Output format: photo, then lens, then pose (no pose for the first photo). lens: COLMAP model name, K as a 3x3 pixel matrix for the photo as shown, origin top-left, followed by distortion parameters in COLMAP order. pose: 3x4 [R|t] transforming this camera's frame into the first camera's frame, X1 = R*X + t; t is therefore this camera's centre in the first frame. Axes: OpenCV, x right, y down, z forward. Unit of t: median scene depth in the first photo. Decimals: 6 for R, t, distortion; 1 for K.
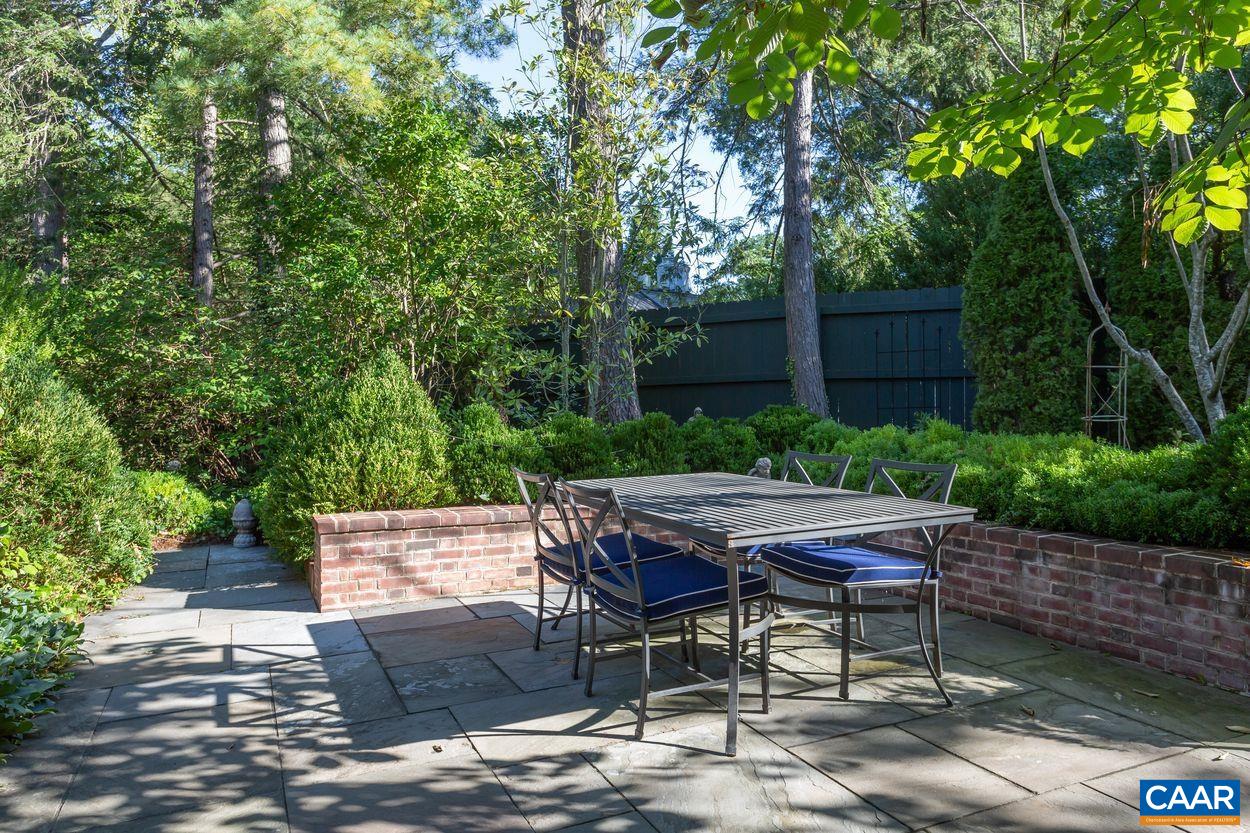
lens RADIAL K [[813.9, 0, 625.0], [0, 813.9, 416.5], [0, 0, 1]] dist [0.001036, 0.002340]
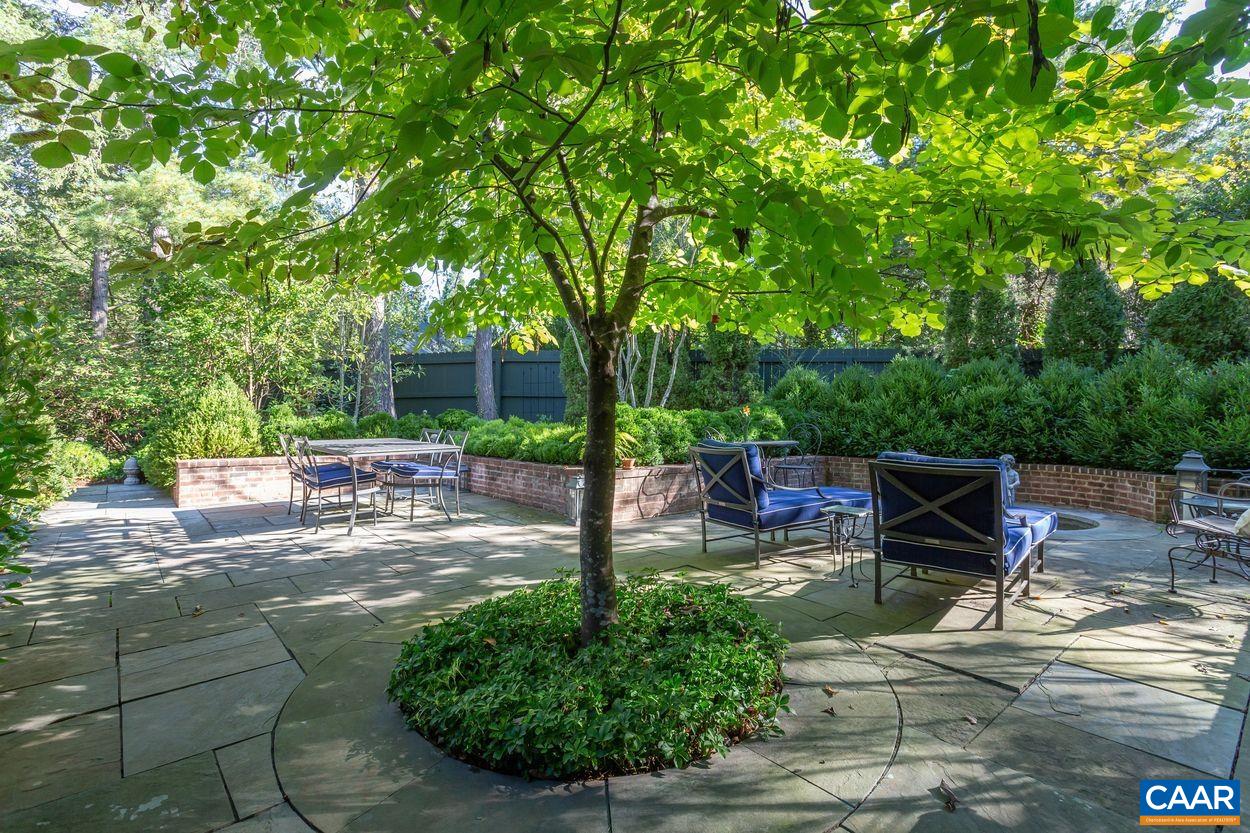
lens RADIAL K [[600.8, 0, 637.6], [0, 600.8, 410.9], [0, 0, 1]] dist [-0.020020, 0.013209]
pose [[0.962286, 0.017629, 0.271466, 0.262458], [-0.012991, 0.999737, -0.018873, 0.014520], [-0.271728, 0.014635, 0.962263, -0.611027]]
